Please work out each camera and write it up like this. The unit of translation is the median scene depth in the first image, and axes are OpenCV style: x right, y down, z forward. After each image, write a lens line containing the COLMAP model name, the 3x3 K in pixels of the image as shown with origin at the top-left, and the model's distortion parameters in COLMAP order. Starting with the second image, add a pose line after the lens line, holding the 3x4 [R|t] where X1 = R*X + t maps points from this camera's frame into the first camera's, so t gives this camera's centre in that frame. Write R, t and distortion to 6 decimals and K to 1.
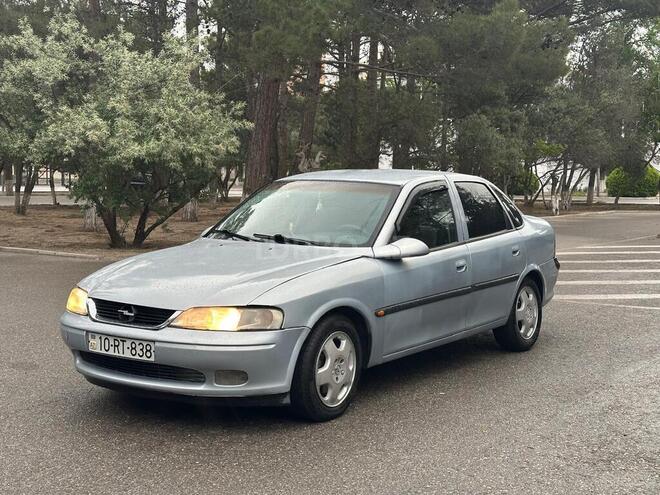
lens RADIAL K [[919.8, 0, 330.0], [0, 919.8, 247.5], [0, 0, 1]] dist [0.163520, -0.060164]
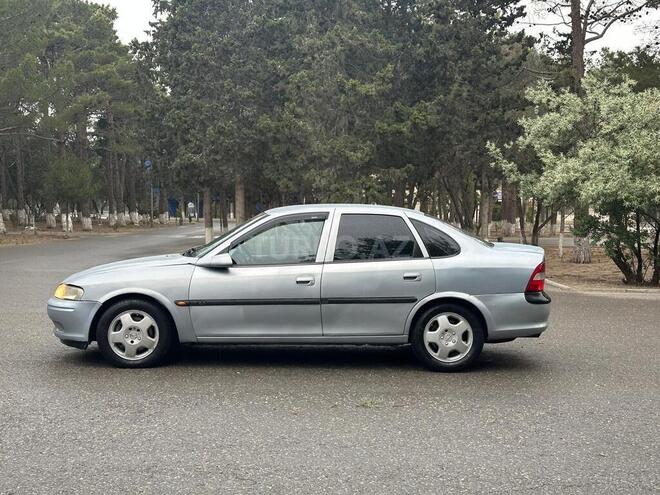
lens RADIAL K [[919.8, 0, 330.0], [0, 919.8, 247.5], [0, 0, 1]] dist [0.163520, -0.060164]
pose [[0.592313, 0.034838, -0.804954, 1.249742], [-0.073760, 0.997214, -0.011117, -0.014315], [0.802324, 0.065958, 0.593233, 0.320298]]
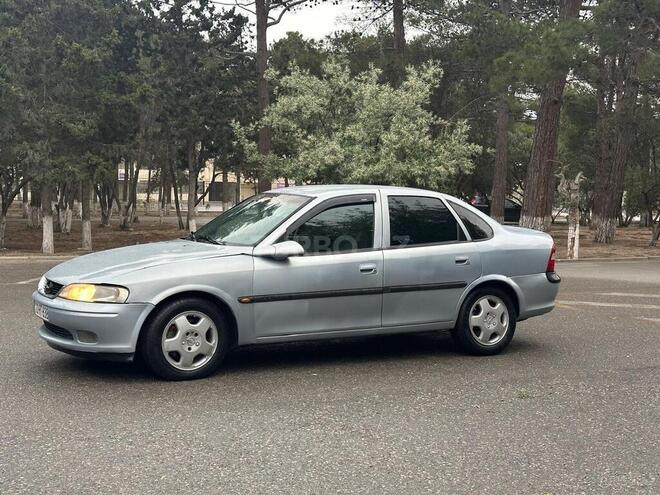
lens RADIAL K [[919.8, 0, 330.0], [0, 919.8, 247.5], [0, 0, 1]] dist [0.163520, -0.060164]
pose [[0.897849, 0.032741, -0.439085, 0.649596], [-0.044373, 0.998883, -0.016251, 0.015464], [0.438062, 0.034074, 0.898299, -0.044030]]
